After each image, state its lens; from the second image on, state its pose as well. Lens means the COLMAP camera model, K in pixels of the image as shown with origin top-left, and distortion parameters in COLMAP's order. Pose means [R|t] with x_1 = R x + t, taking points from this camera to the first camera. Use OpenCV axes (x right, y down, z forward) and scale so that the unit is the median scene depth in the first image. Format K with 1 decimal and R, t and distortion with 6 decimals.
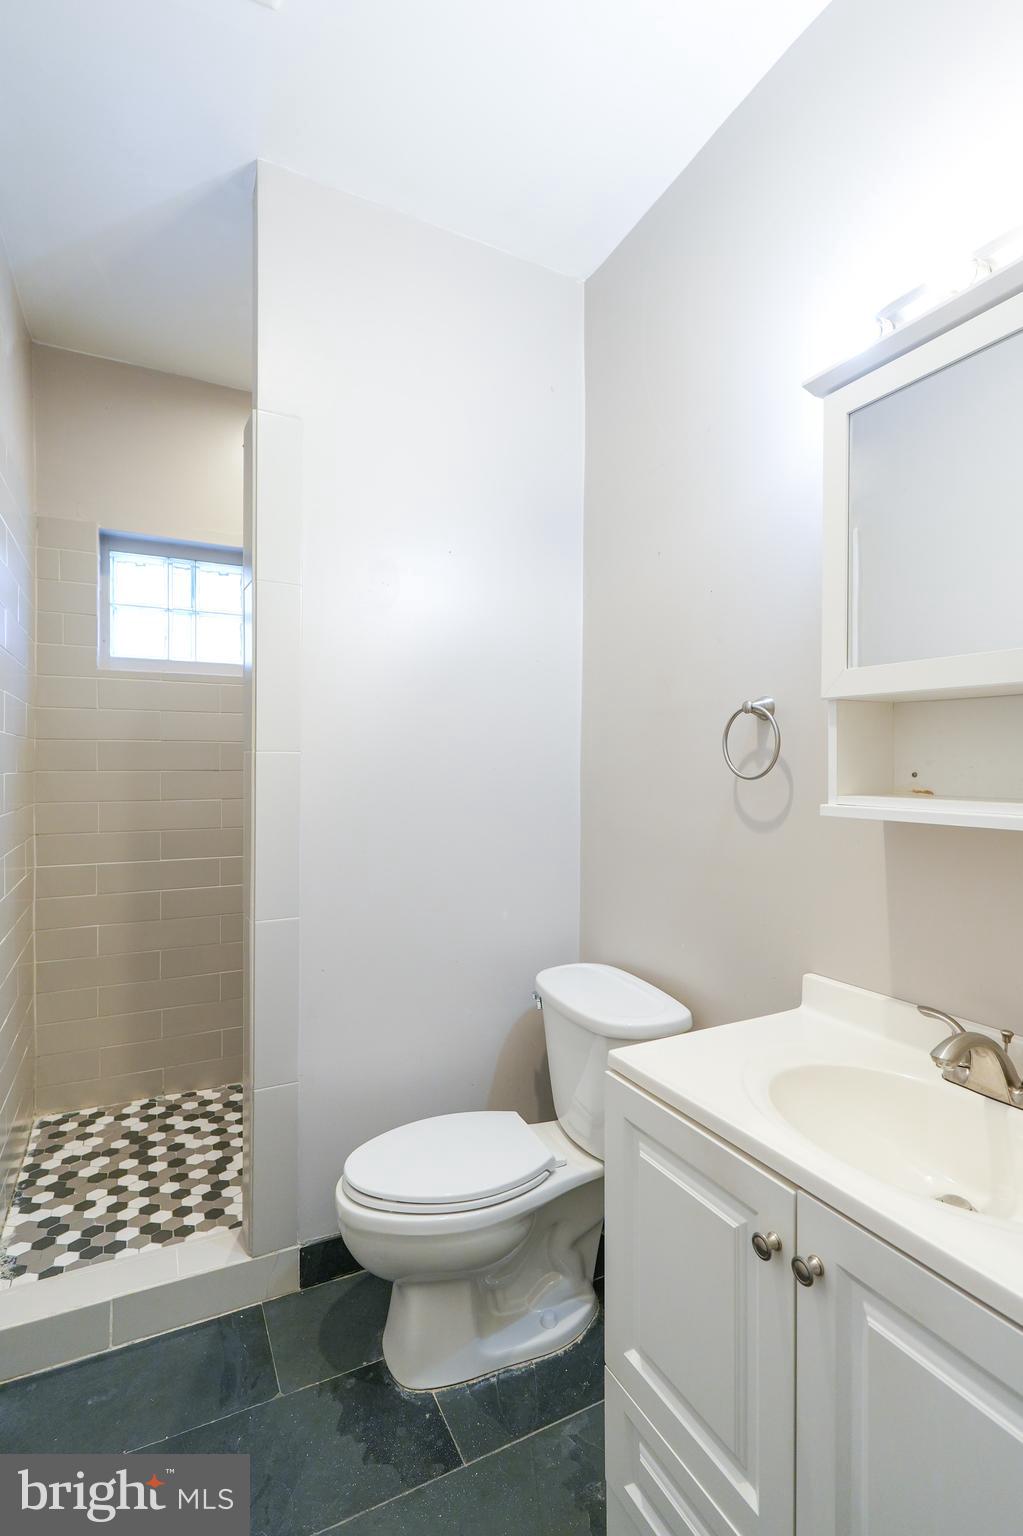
lens RADIAL K [[711.0, 0, 511.5], [0, 711.0, 768.0], [0, 0, 1]] dist [0.003031, -0.000316]
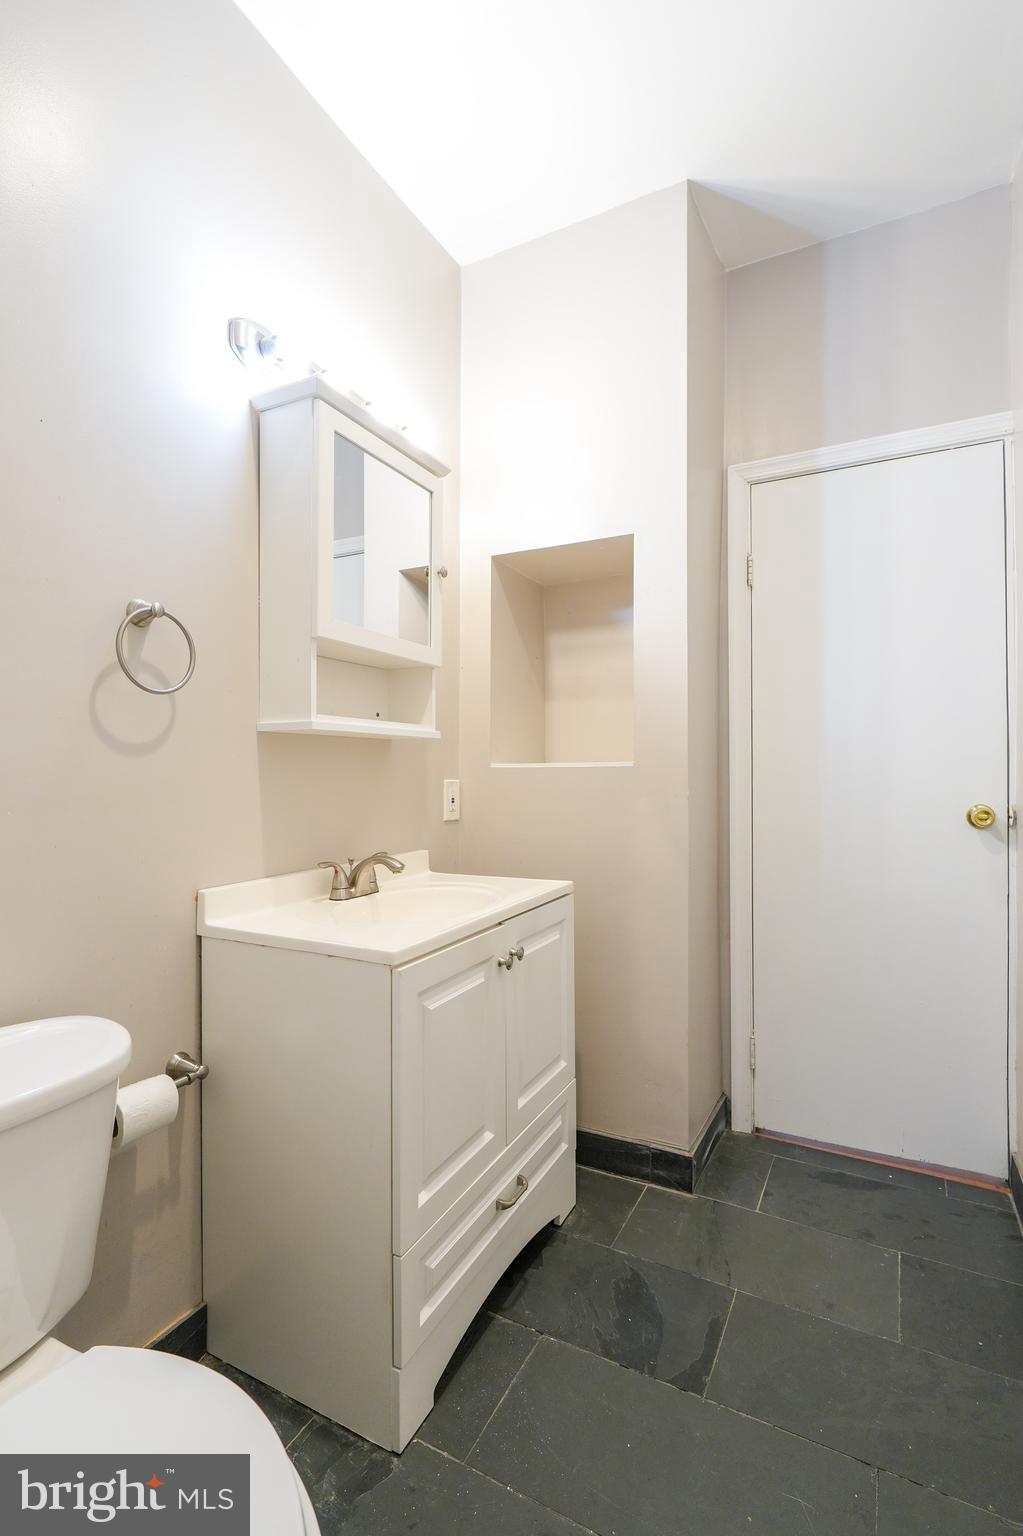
lens RADIAL K [[711.0, 0, 511.5], [0, 711.0, 768.0], [0, 0, 1]] dist [0.003031, -0.000316]
pose [[-0.576306, 0.011384, 0.817155, -0.693185], [0.011741, 0.999915, -0.005649, 0.128610], [-0.817150, 0.006339, -0.576391, 1.271735]]
